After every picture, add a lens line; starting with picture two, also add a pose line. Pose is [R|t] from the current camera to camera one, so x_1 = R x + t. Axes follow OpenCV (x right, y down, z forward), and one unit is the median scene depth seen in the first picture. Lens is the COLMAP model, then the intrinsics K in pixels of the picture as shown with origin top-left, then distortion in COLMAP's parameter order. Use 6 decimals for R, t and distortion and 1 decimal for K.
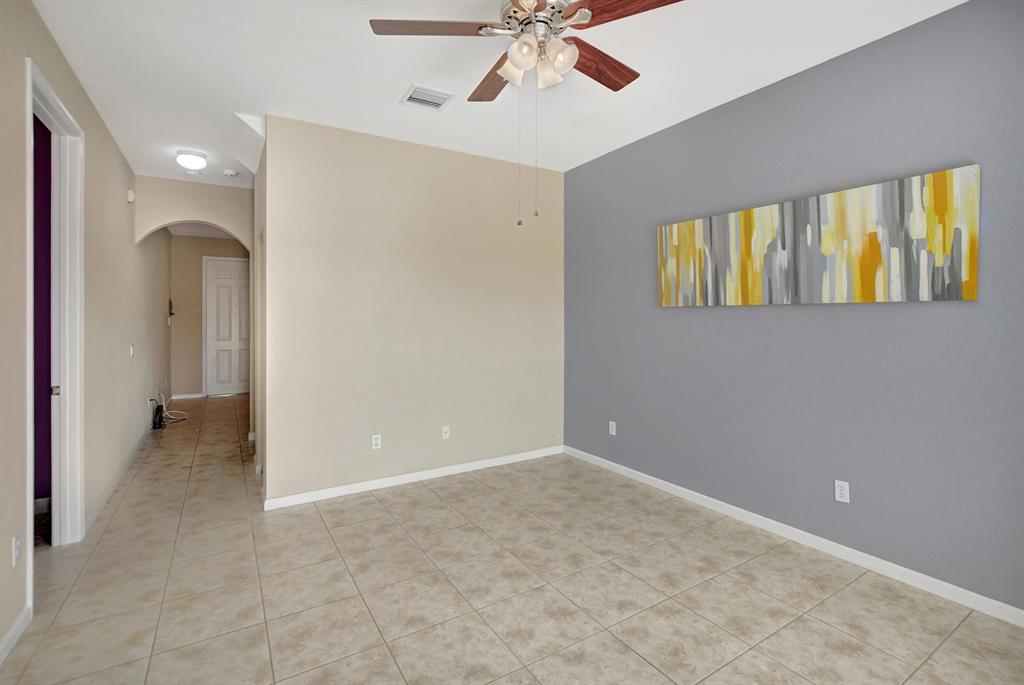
lens RADIAL K [[470.1, 0, 501.5], [0, 470.1, 315.5], [0, 0, 1]] dist [-0.037687, 0.005463]
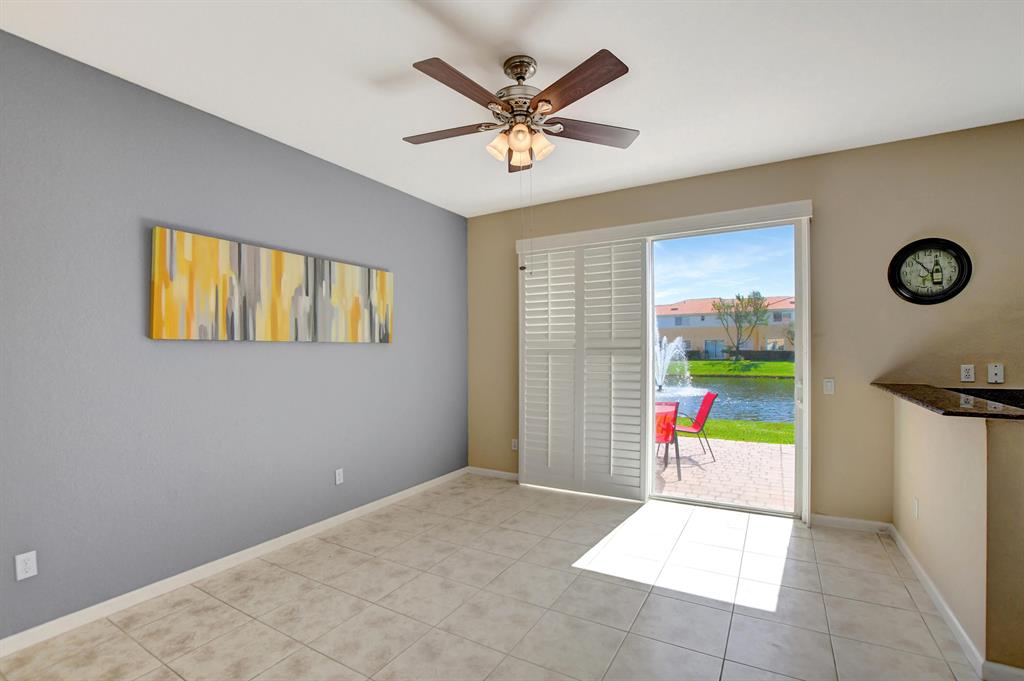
lens RADIAL K [[464.0, 0, 518.2], [0, 464.0, 348.3], [0, 0, 1]] dist [-0.020787, -0.001716]
pose [[-0.492556, 0.009620, 0.870227, -0.734024], [0.008667, 0.999944, -0.006148, 0.005267], [-0.870237, 0.004514, -0.492612, 1.175619]]
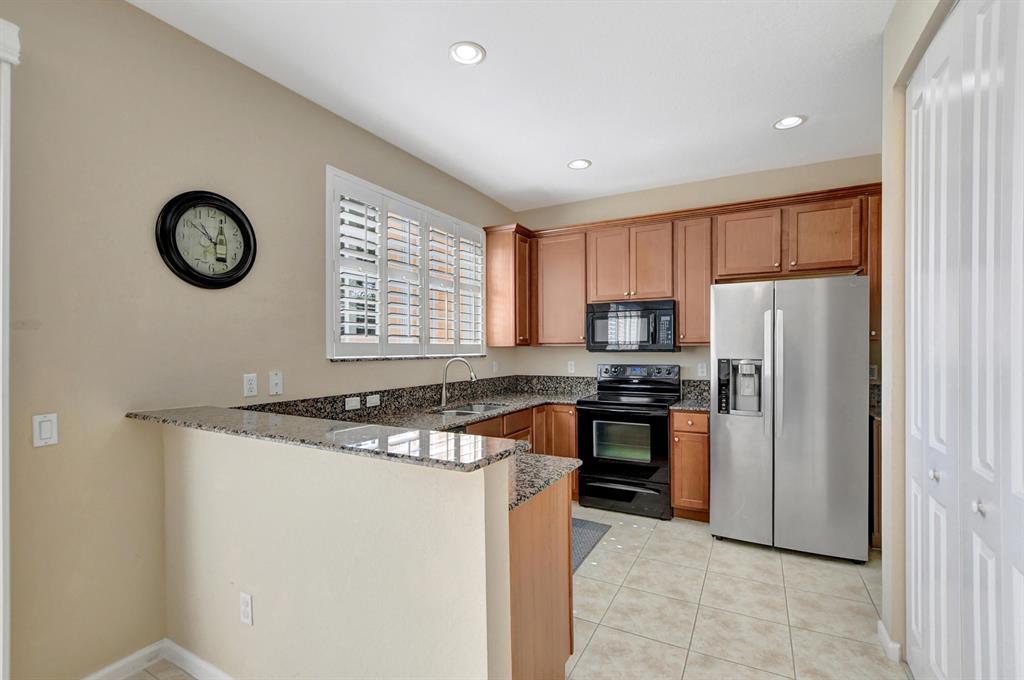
lens RADIAL K [[464.0, 0, 512.5], [0, 464.0, 348.0], [0, 0, 1]] dist [-0.020787, -0.001716]
pose [[-0.861780, 0.006385, -0.507242, -0.267225], [0.008808, 0.999958, -0.002377, 0.005894], [0.507205, -0.006516, -0.861801, 0.629358]]
